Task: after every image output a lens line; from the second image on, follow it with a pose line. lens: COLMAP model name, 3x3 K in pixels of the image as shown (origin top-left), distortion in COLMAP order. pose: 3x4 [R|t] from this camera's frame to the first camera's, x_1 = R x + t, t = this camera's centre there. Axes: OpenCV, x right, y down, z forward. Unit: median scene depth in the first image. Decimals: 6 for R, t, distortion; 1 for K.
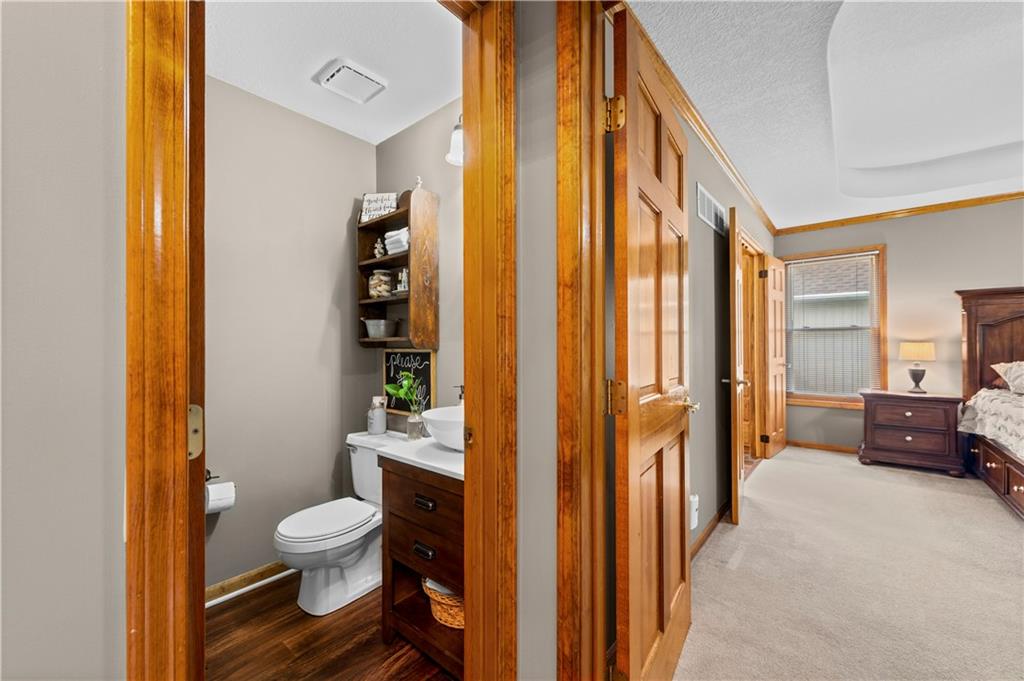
lens RADIAL K [[405.3, 0, 512.3], [0, 405.3, 340.3], [0, 0, 1]] dist [0.007700, -0.001319]
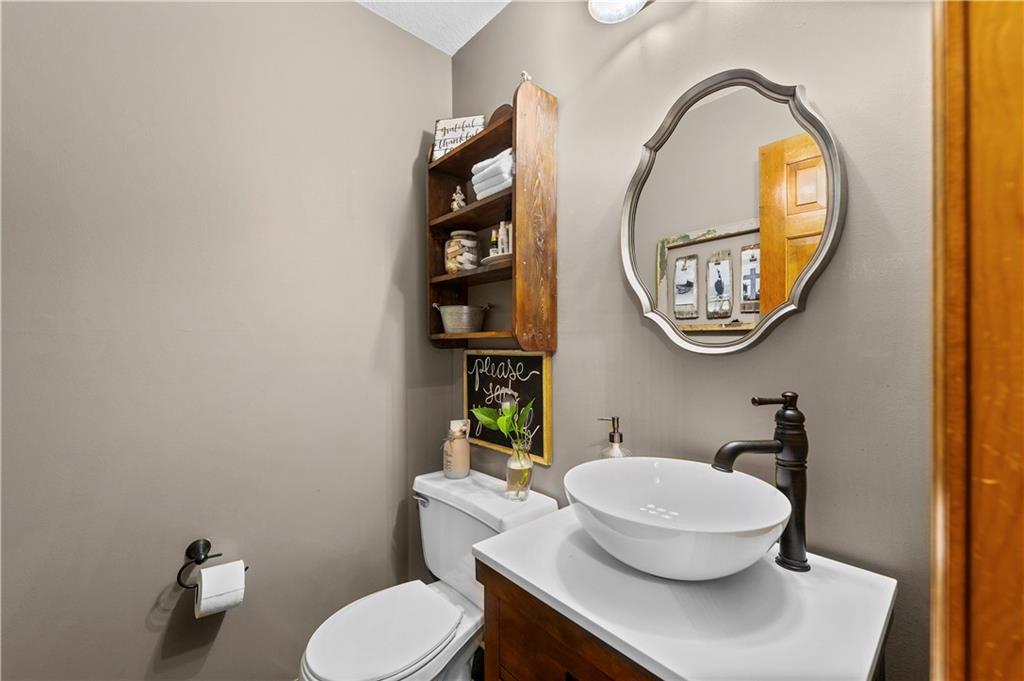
lens RADIAL K [[405.3, 0, 514.3], [0, 405.3, 341.8], [0, 0, 1]] dist [0.007700, -0.001319]
pose [[0.991758, 0.000641, -0.128126, -0.161601], [0.000497, 0.999961, 0.008848, 0.002247], [0.128126, -0.008839, 0.991718, 0.368331]]
